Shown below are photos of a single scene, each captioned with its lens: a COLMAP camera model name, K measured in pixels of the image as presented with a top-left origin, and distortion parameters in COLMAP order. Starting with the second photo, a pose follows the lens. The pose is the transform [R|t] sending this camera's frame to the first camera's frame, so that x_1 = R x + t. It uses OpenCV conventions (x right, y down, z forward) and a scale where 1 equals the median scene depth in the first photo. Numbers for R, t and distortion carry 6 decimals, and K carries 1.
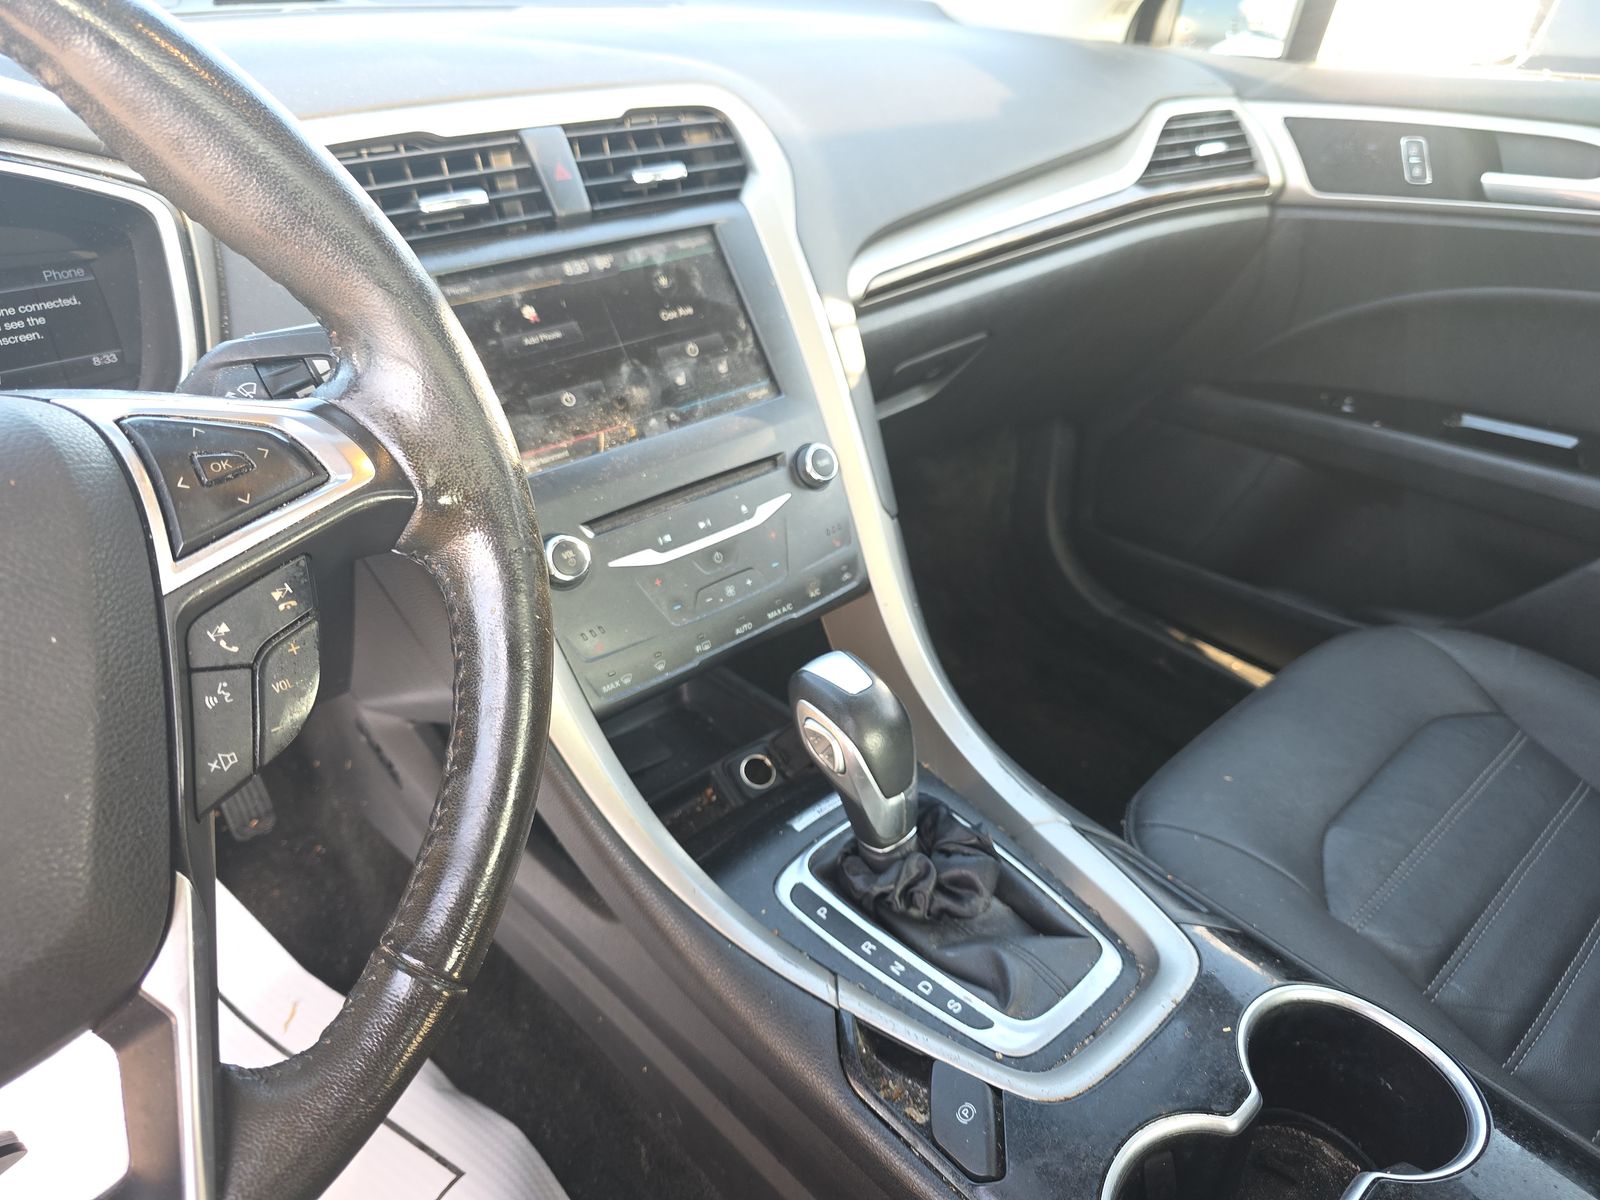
lens RADIAL K [[1111.8, 0, 800.0], [0, 1111.8, 600.0], [0, 0, 1]] dist [0.002800, -0.007091]
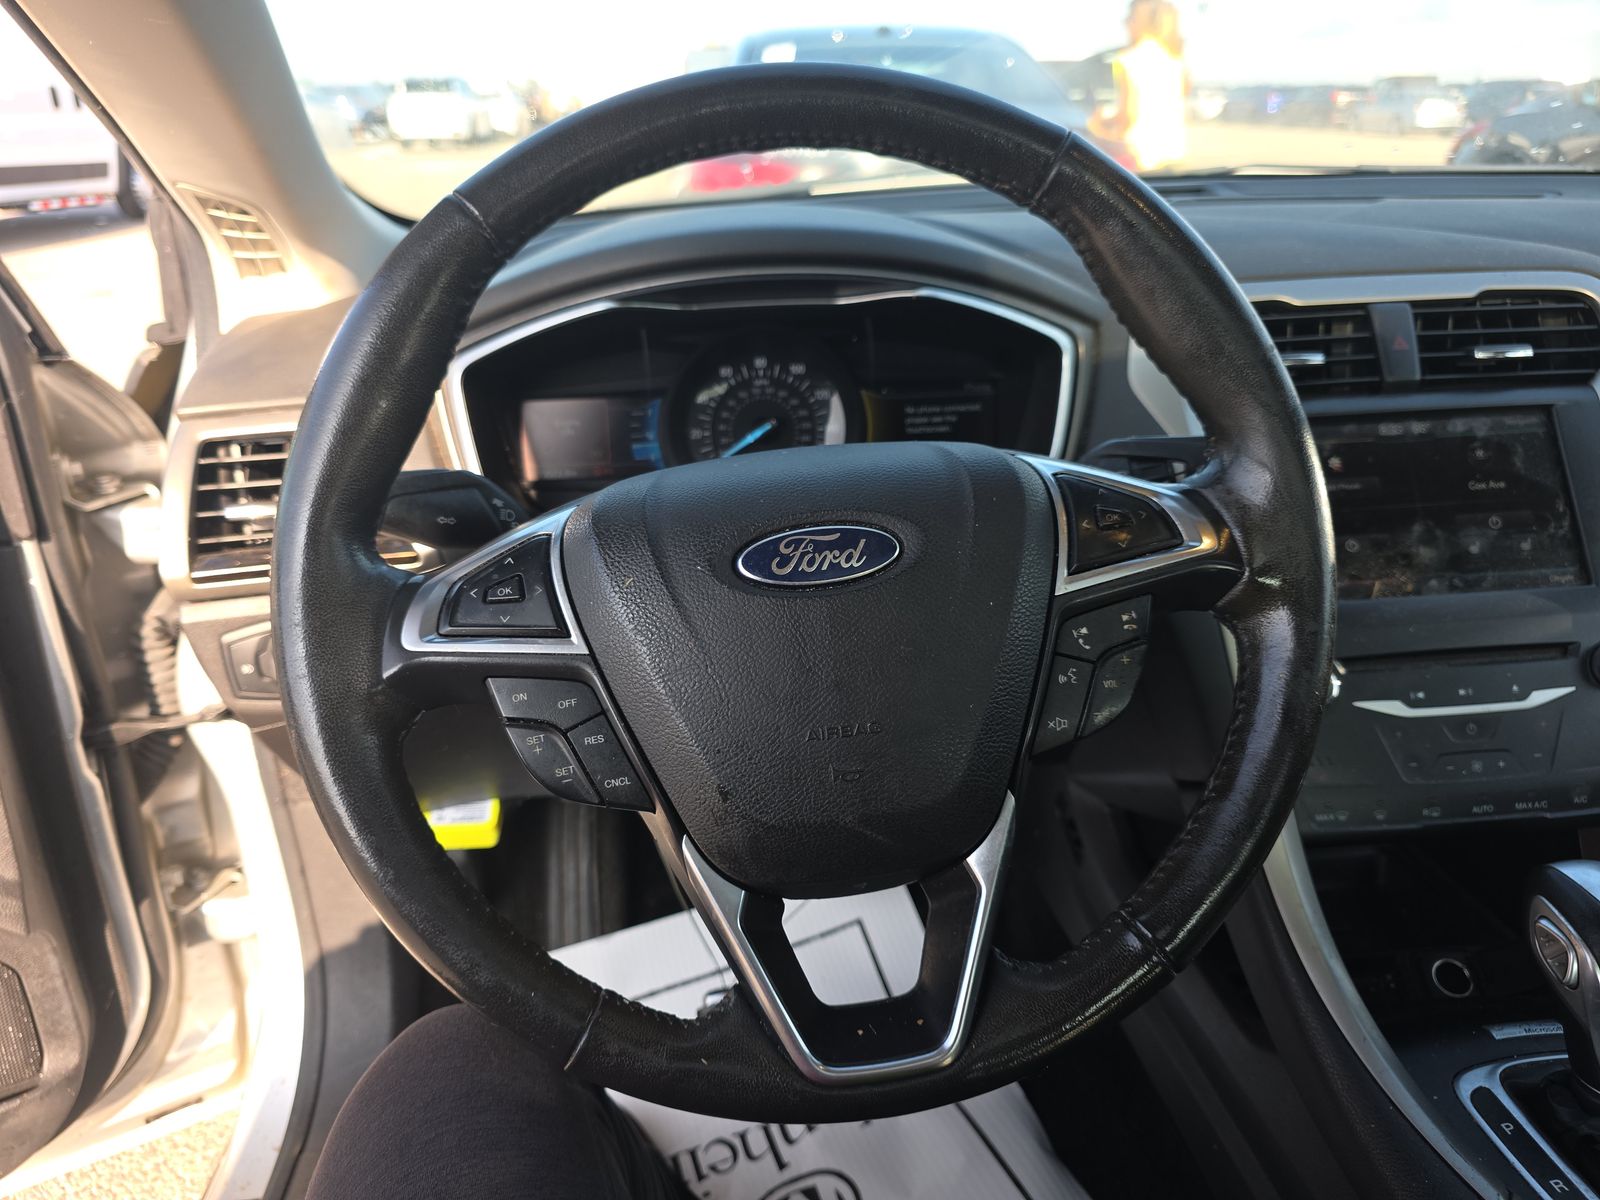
lens RADIAL K [[1092.7, 0, 815.3], [0, 1092.7, 609.8], [0, 0, 1]] dist [0.039108, -0.030836]
pose [[0.801079, 0.208918, -0.560914, -0.014398], [-0.280851, 0.958742, -0.044009, 0.068390], [0.528578, 0.192788, 0.826703, -0.132022]]
